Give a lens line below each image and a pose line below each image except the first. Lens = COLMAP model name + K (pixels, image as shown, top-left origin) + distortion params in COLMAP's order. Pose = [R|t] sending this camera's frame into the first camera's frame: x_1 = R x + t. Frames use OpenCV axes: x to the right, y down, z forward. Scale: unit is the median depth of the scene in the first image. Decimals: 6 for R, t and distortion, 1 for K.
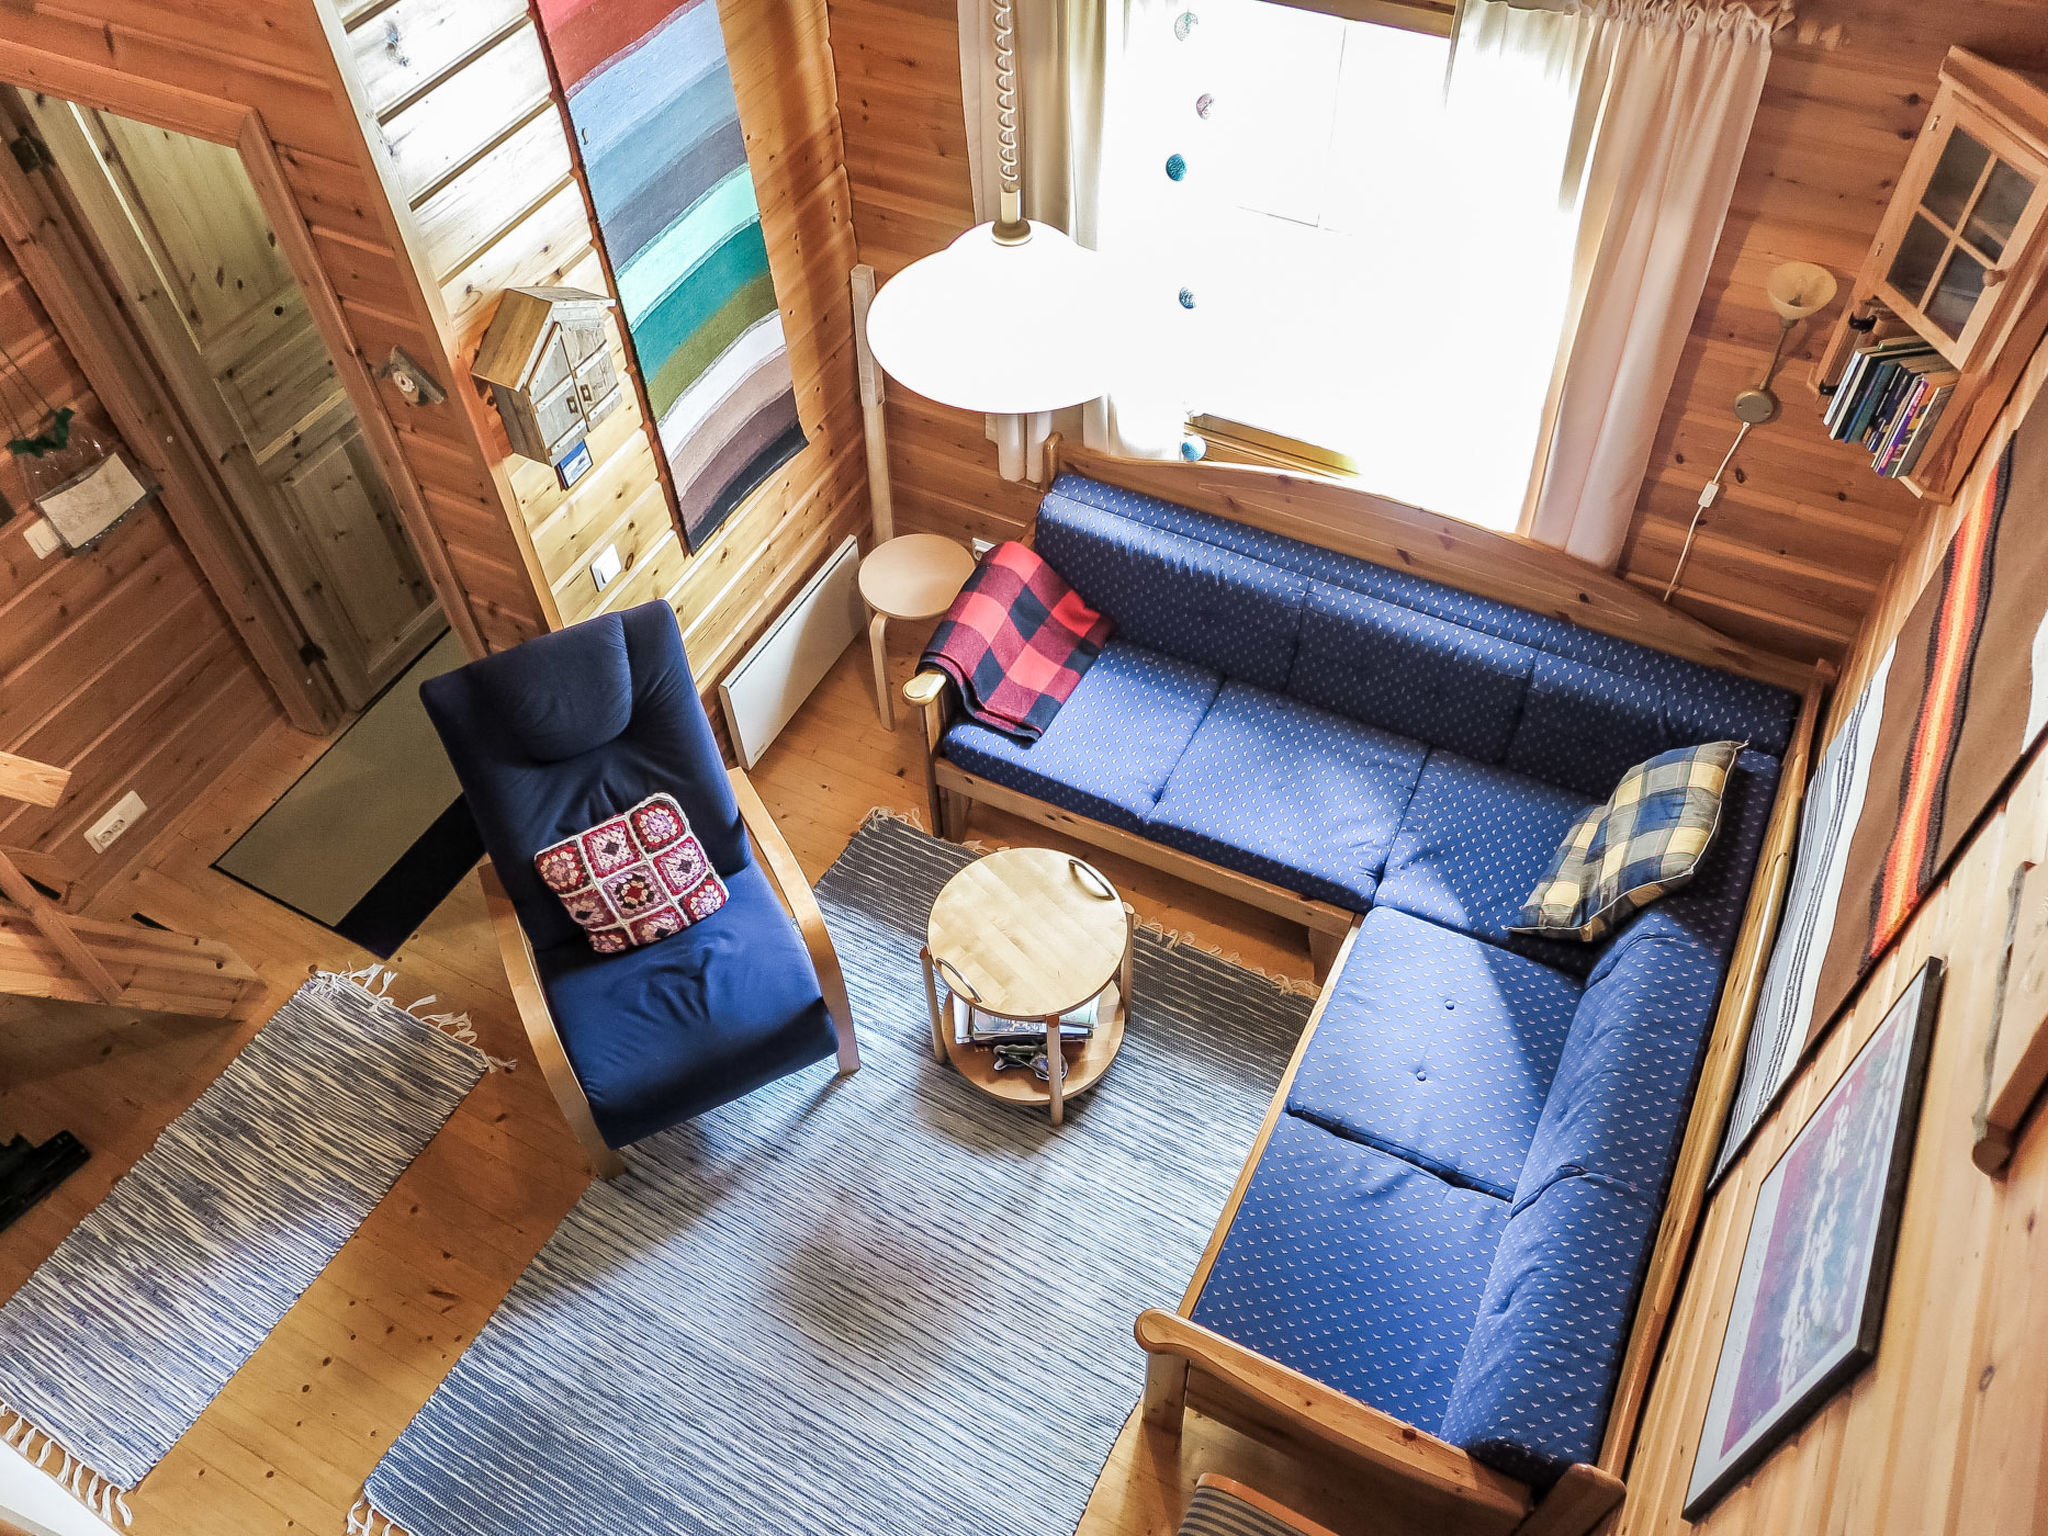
lens RADIAL K [[1611.6, 0, 1009.6], [0, 1611.6, 761.1], [0, 0, 1]] dist [-0.012202, 0.011588]
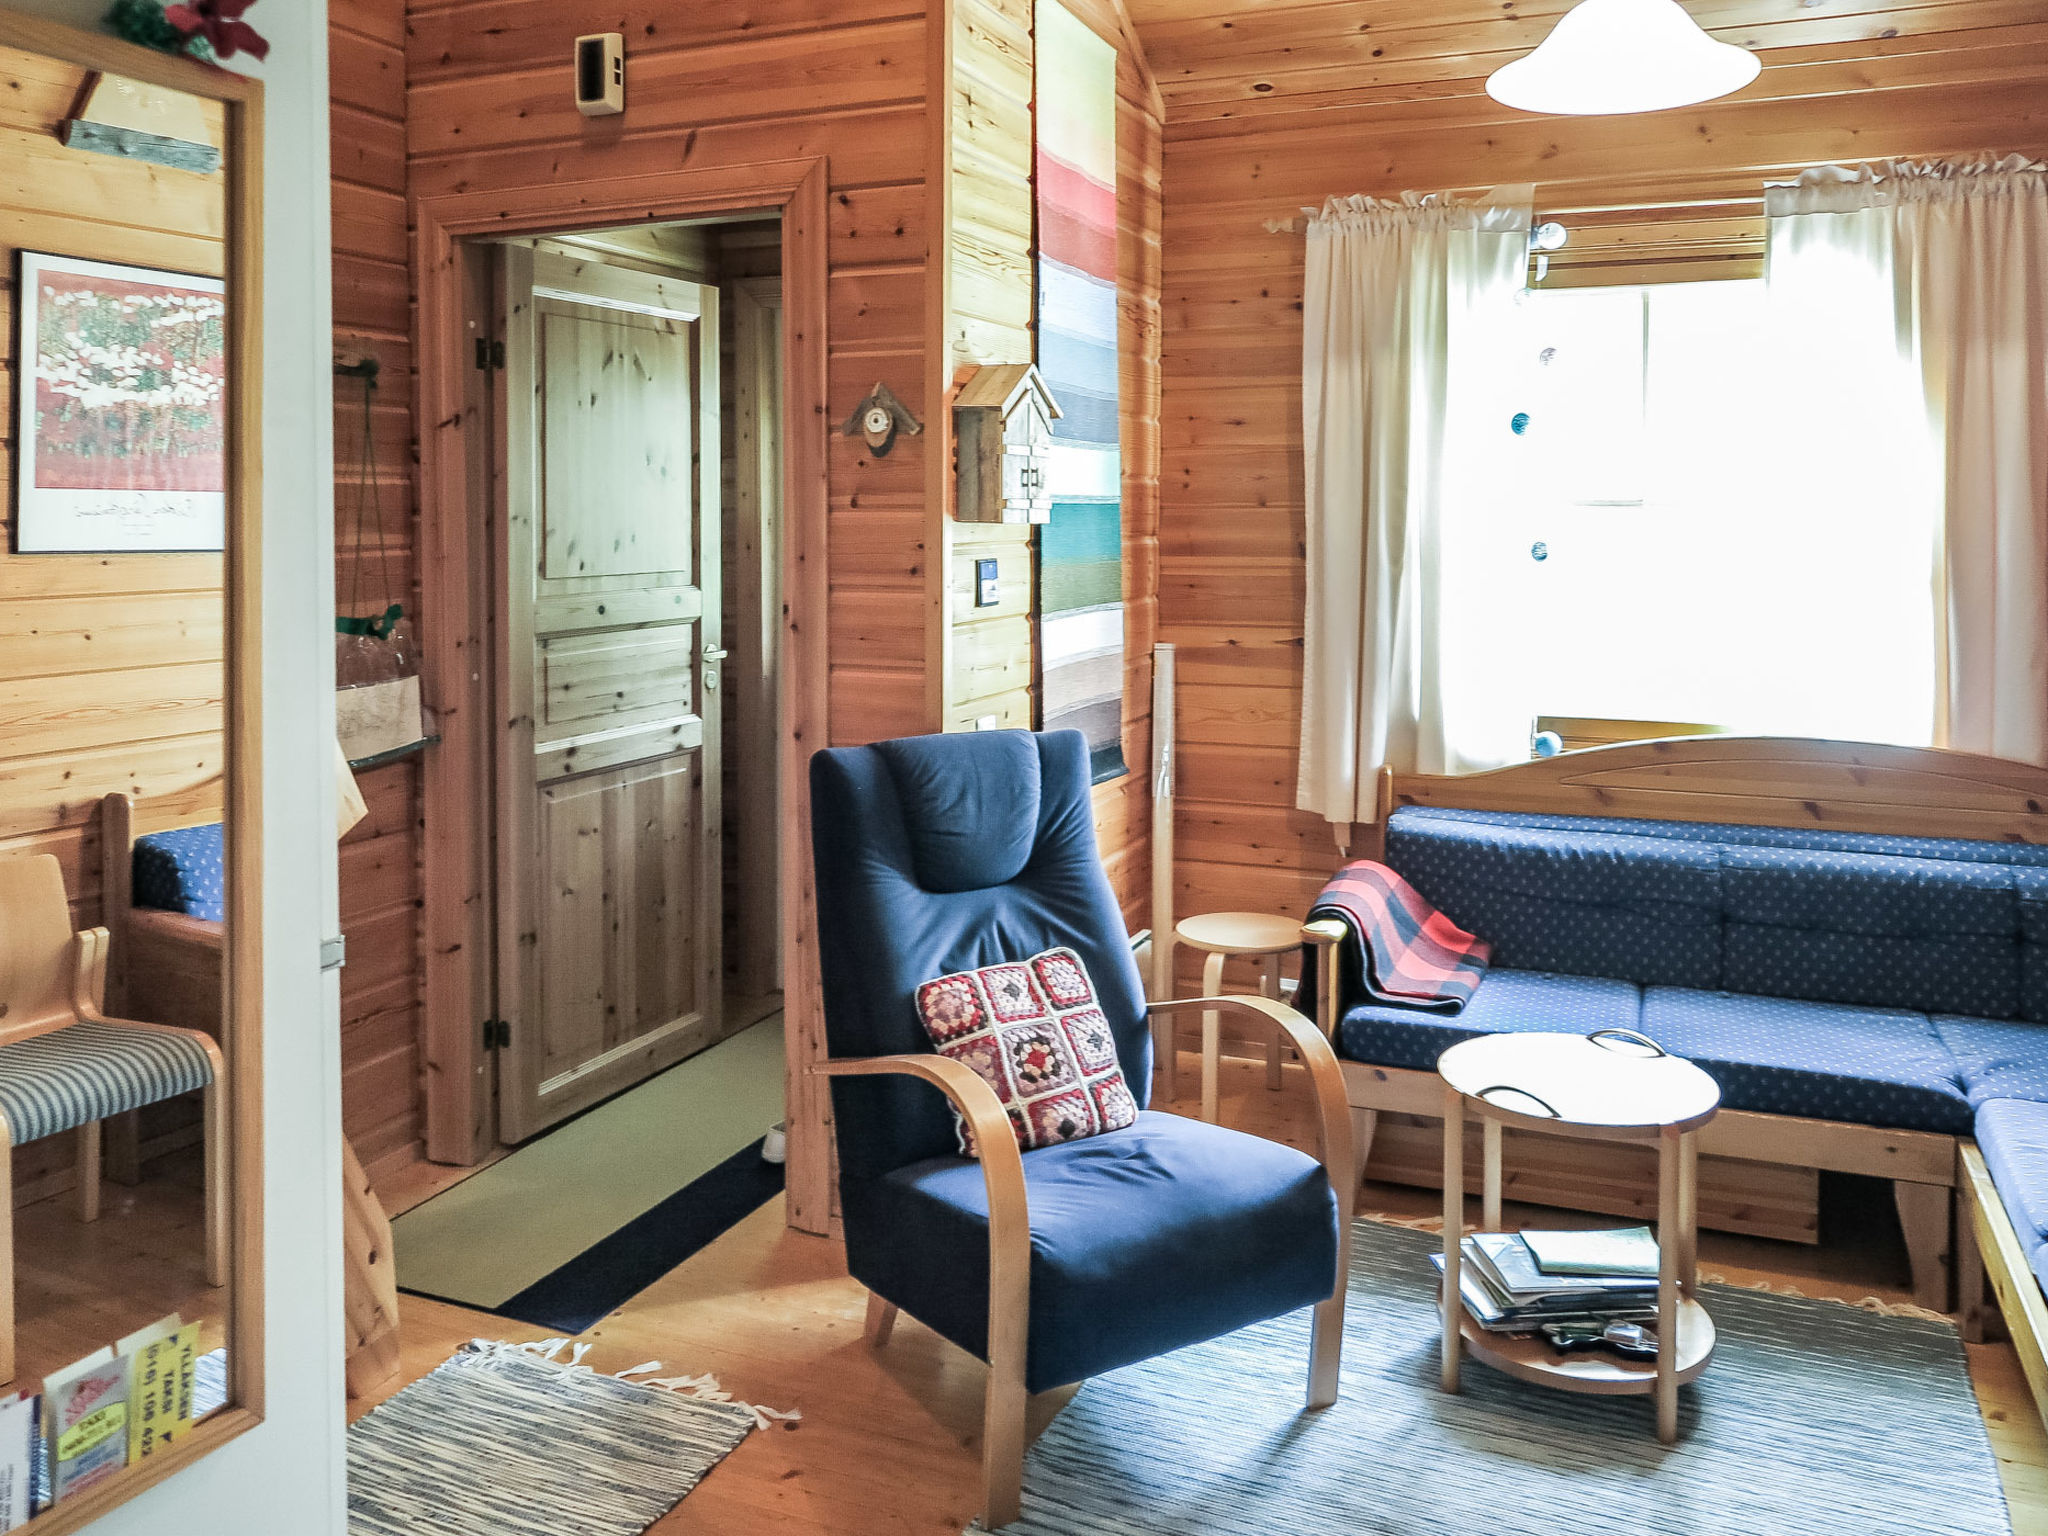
lens RADIAL K [[1654.4, 0, 999.7], [0, 1654.4, 534.9], [0, 0, 1]] dist [-0.011588, 0.004448]
pose [[0.996103, 0.041452, 0.077847, -0.311286], [0.032881, 0.644487, -0.763908, 0.495511], [-0.081837, 0.763491, 0.640613, 0.318410]]
